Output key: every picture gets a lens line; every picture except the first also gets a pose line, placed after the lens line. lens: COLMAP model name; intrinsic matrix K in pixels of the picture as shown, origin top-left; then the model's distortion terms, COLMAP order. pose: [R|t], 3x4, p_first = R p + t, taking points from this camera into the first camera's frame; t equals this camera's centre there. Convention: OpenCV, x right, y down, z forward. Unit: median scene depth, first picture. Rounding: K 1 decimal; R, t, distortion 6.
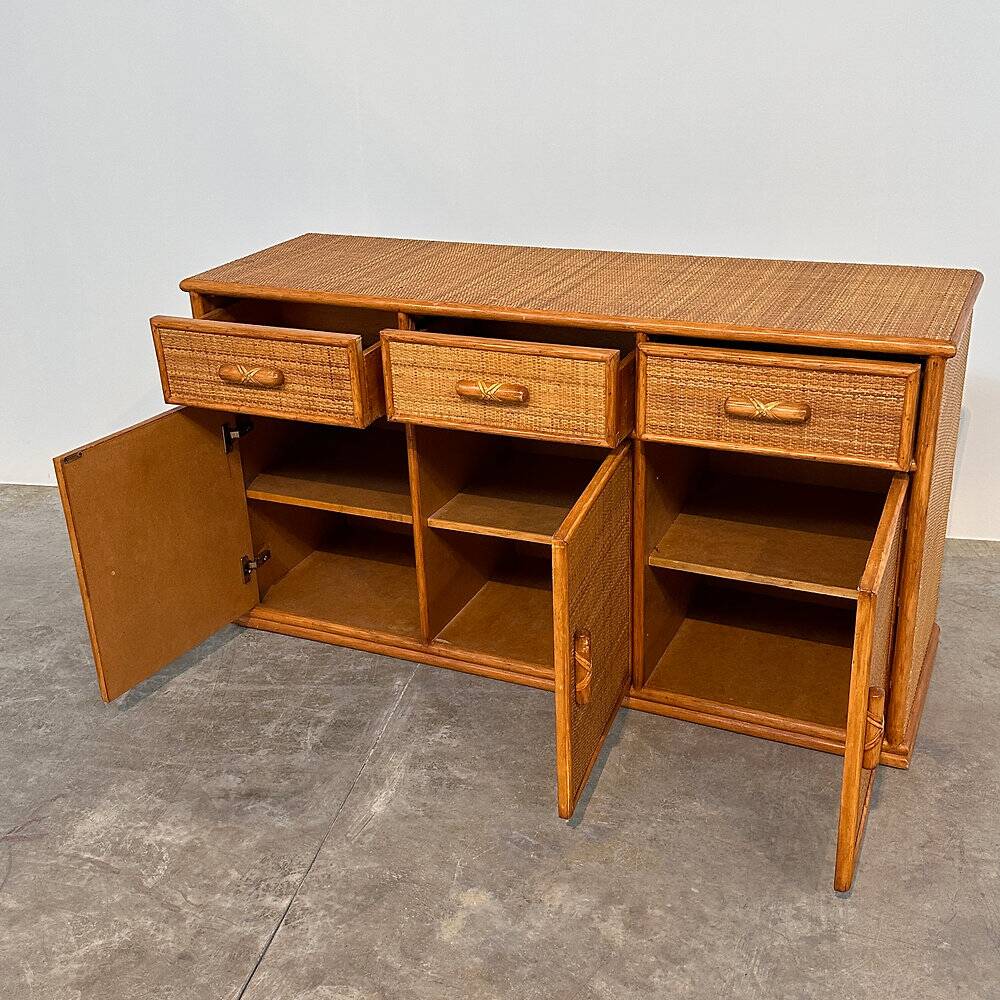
lens RADIAL K [[1216.2, 0, 496.6], [0, 1216.2, 504.2], [0, 0, 1]] dist [0.209866, -0.465435]
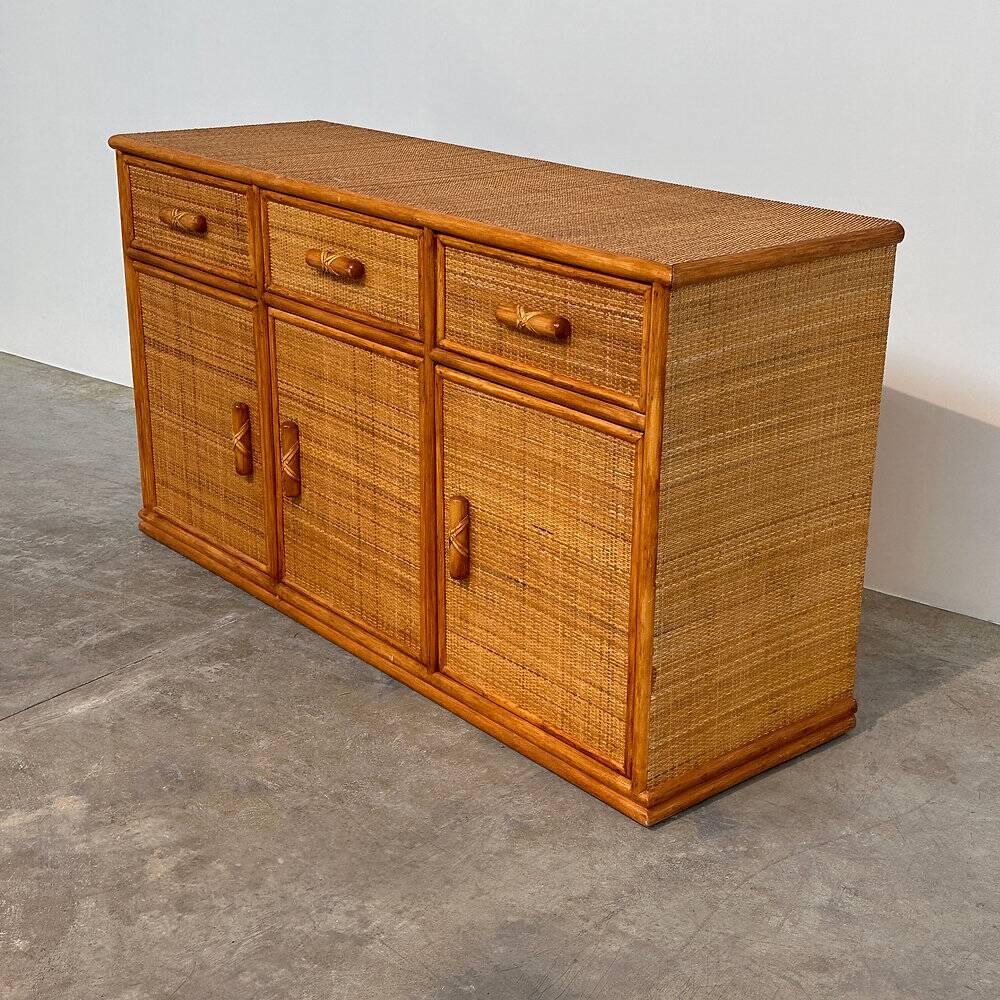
lens RADIAL K [[1589.8, 0, 502.0], [0, 1589.8, 506.1], [0, 0, 1]] dist [0.193323, -0.333182]
pose [[0.901985, 0.194520, -0.385468, 0.603682], [-0.218495, 0.975655, -0.018925, 0.055914], [0.372403, 0.101293, 0.922527, 0.014904]]
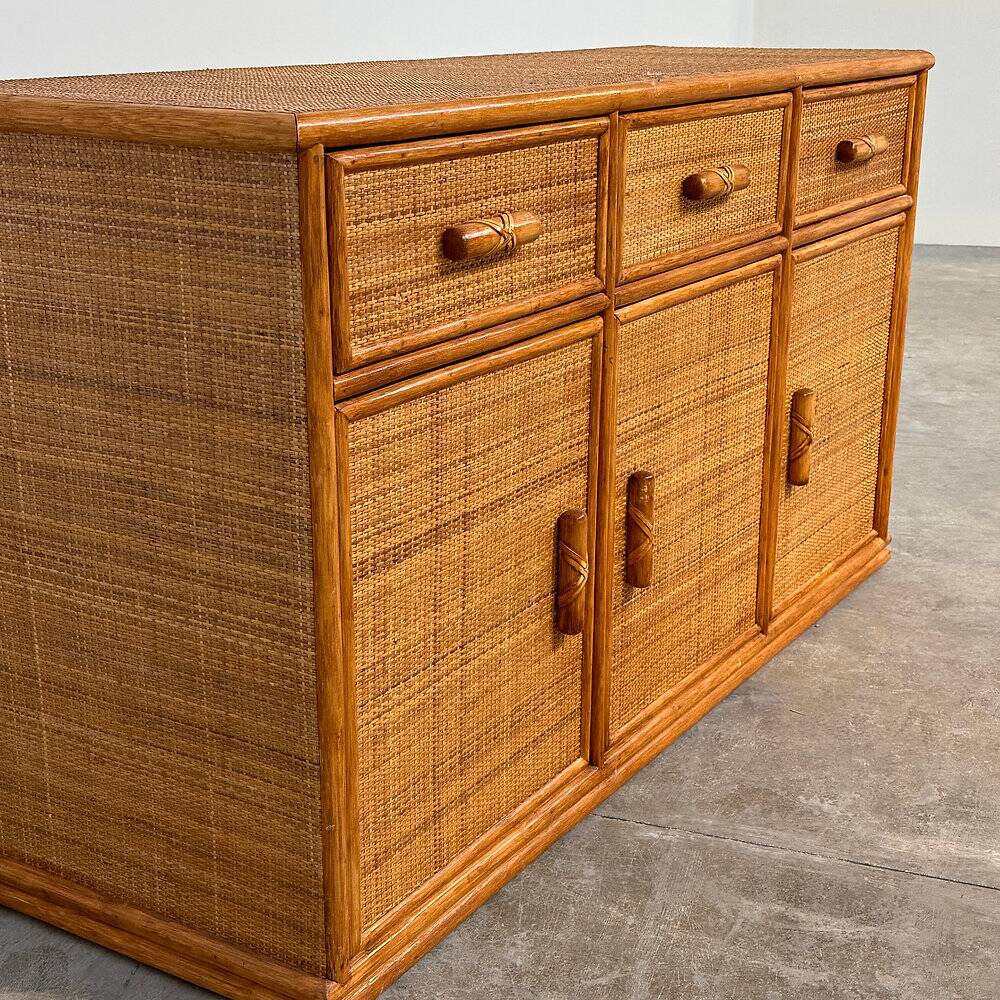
lens RADIAL K [[1589.8, 0, 502.0], [0, 1589.8, 506.1], [0, 0, 1]] dist [0.193323, -0.333182]
pose [[0.129013, -0.263237, 0.956066, -0.829642], [0.401207, 0.895546, 0.192434, -0.164155], [-0.906857, 0.358754, 0.221149, 0.993548]]
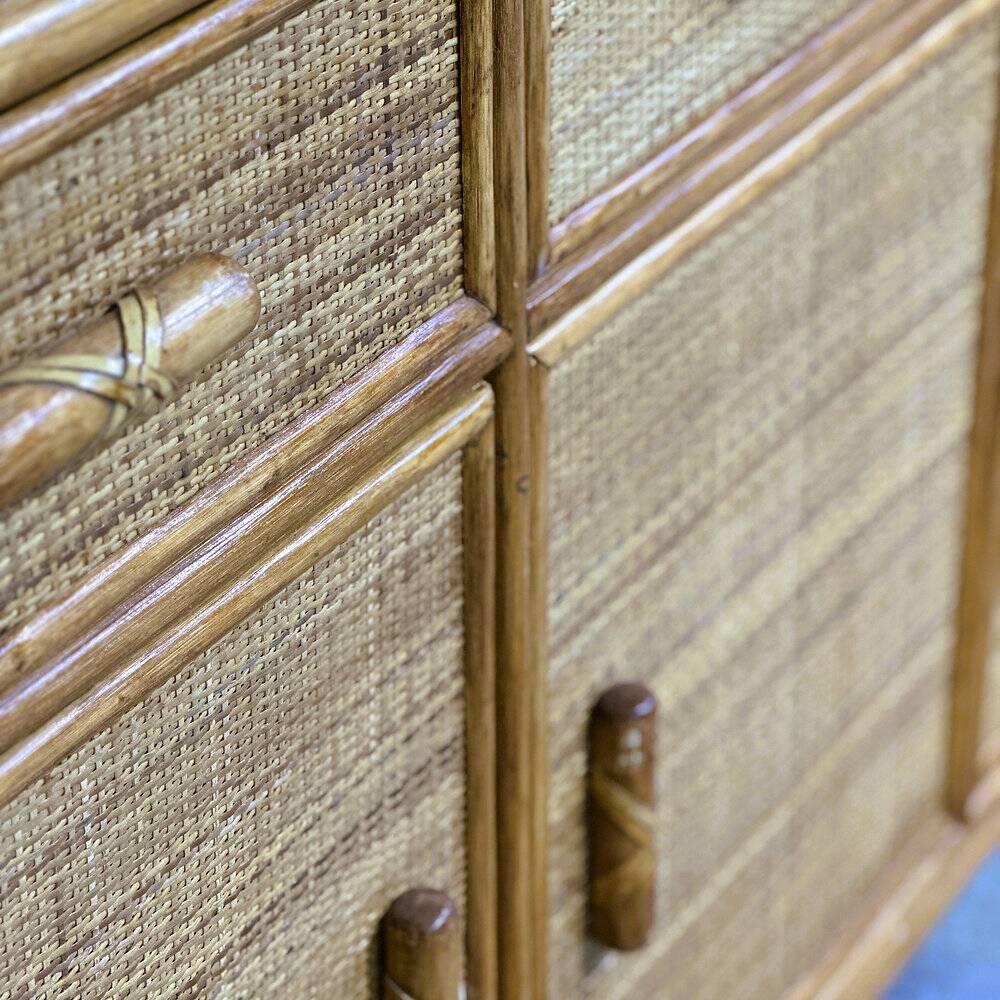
lens RADIAL K [[3017.5, 0, 517.8], [0, 3017.5, 474.7], [0, 0, 1]] dist [-0.407015, 10.958405]
pose [[0.129954, -0.477541, 0.868945, -0.524448], [0.412564, 0.822952, 0.390565, -0.261734], [-0.901611, 0.307740, 0.303962, 0.933381]]
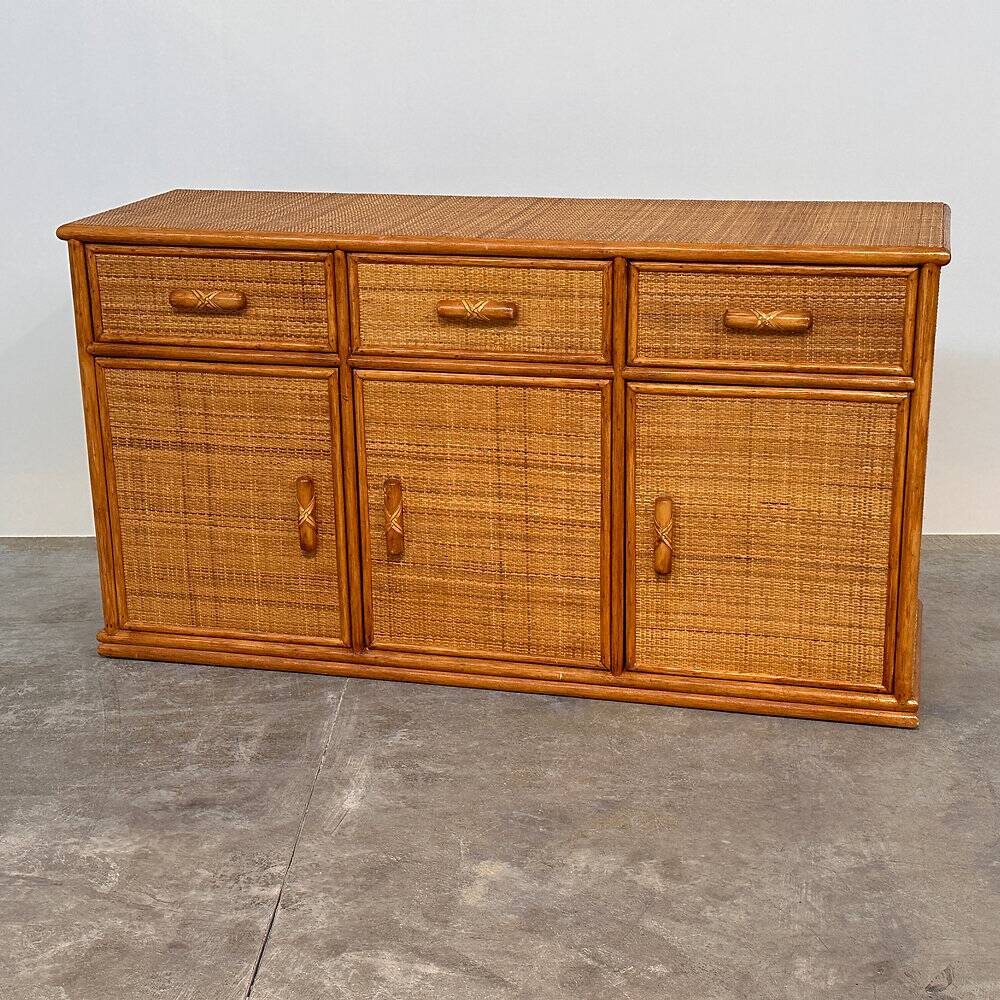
lens RADIAL K [[1697.8, 0, 504.8], [0, 1697.8, 507.2], [0, 0, 1]] dist [0.161866, -0.079775]
pose [[0.982417, -0.034493, 0.183487, -0.201220], [0.054583, 0.992911, -0.105590, 0.170929], [-0.178544, 0.113748, 0.977335, -0.211540]]
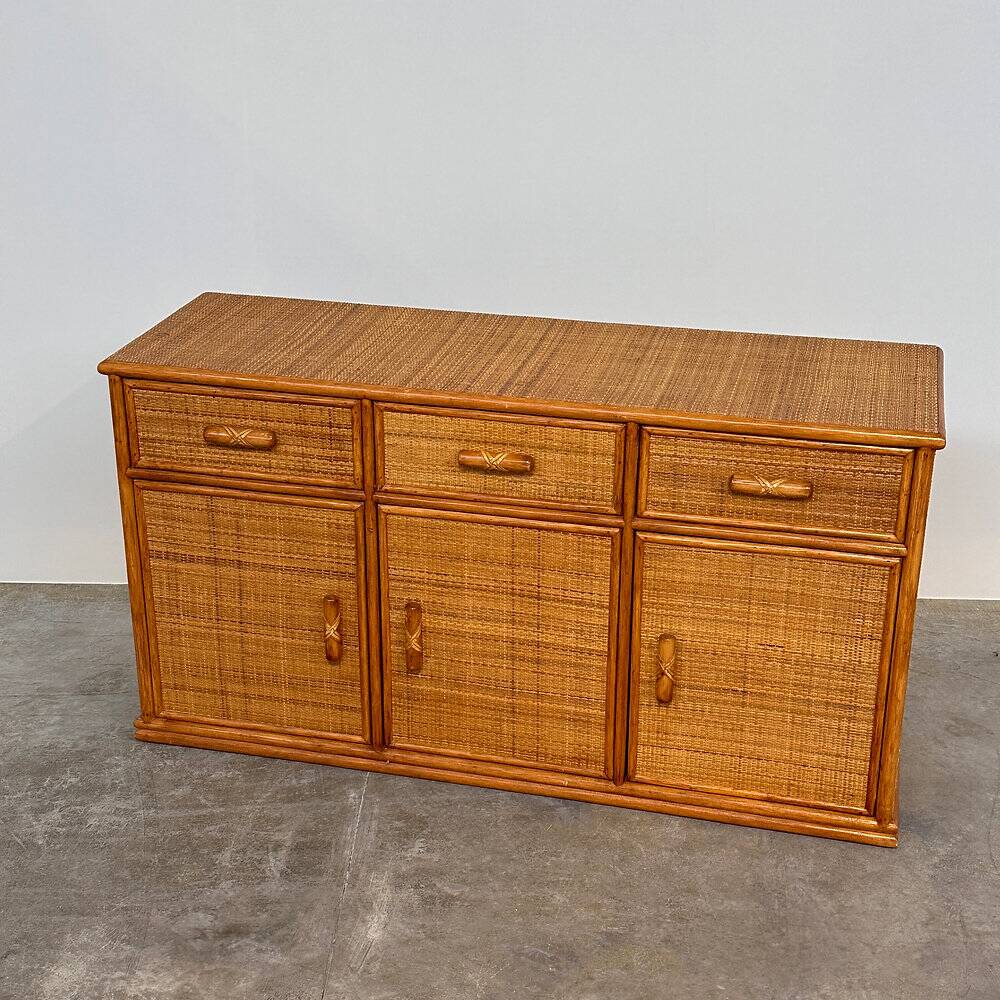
lens RADIAL K [[1589.8, 0, 502.0], [0, 1589.8, 506.1], [0, 0, 1]] dist [0.193323, -0.333182]
pose [[0.981145, -0.037285, 0.189645, -0.219389], [0.039041, 0.999222, -0.005532, -0.067021], [-0.189291, 0.012831, 0.981837, -0.221978]]
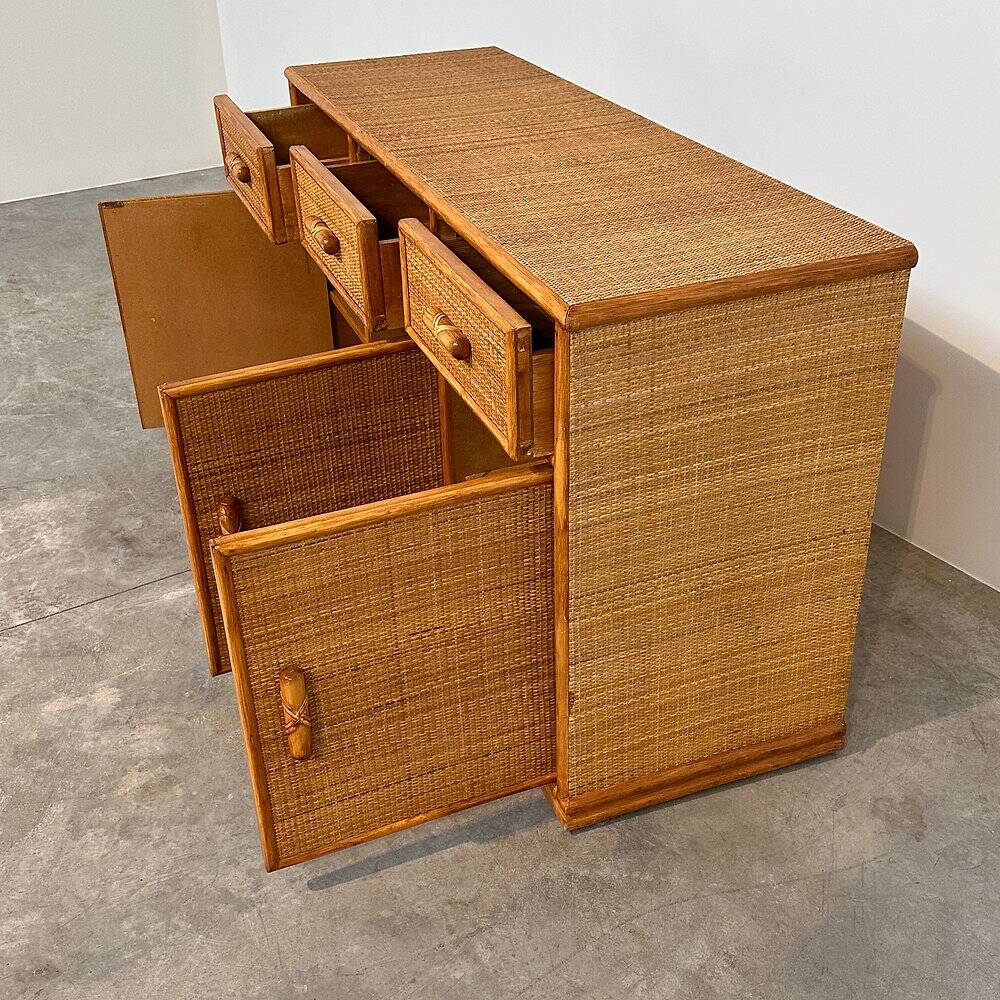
lens RADIAL K [[1217.1, 0, 482.6], [0, 1217.1, 504.4], [0, 0, 1]] dist [0.216613, -0.488723]
pose [[0.702905, 0.374686, -0.604595, 0.699820], [-0.288417, 0.927131, 0.239257, -0.157057], [0.650185, 0.006201, 0.759751, 0.366035]]
